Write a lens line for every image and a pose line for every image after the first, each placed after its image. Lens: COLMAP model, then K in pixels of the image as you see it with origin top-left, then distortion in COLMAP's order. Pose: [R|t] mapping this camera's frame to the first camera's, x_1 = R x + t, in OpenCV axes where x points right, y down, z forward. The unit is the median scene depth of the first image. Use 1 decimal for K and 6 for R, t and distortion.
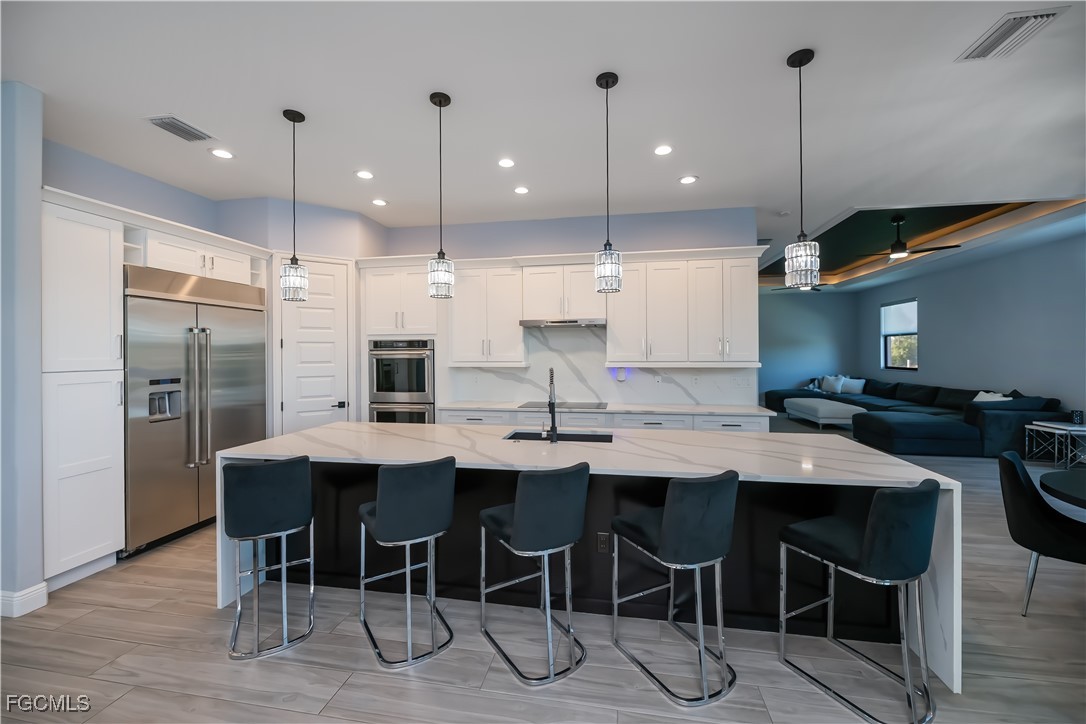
lens RADIAL K [[433.9, 0, 541.1], [0, 433.9, 355.9], [0, 0, 1]] dist [-0.001866, -0.000175]
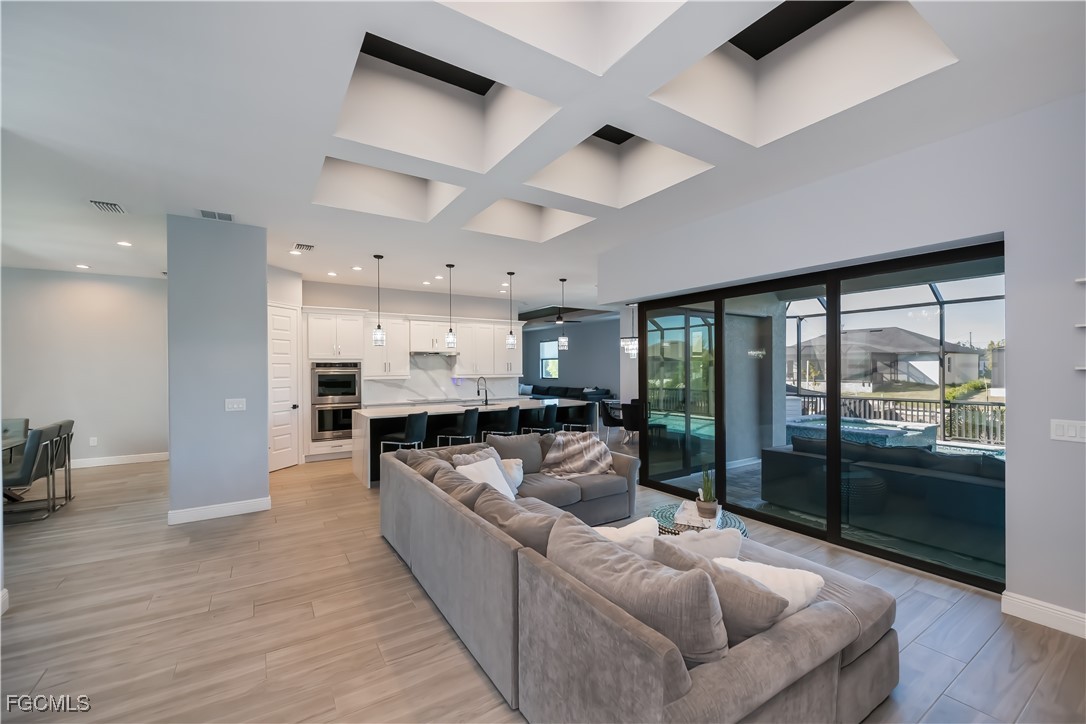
lens RADIAL K [[448.4, 0, 548.0], [0, 448.4, 363.4], [0, 0, 1]] dist [-0.000350, -0.000152]
pose [[0.729634, 0.007634, 0.683795, -0.840174], [0.004903, 0.999854, -0.016394, -0.002755], [-0.683820, 0.015314, 0.729490, -0.647726]]
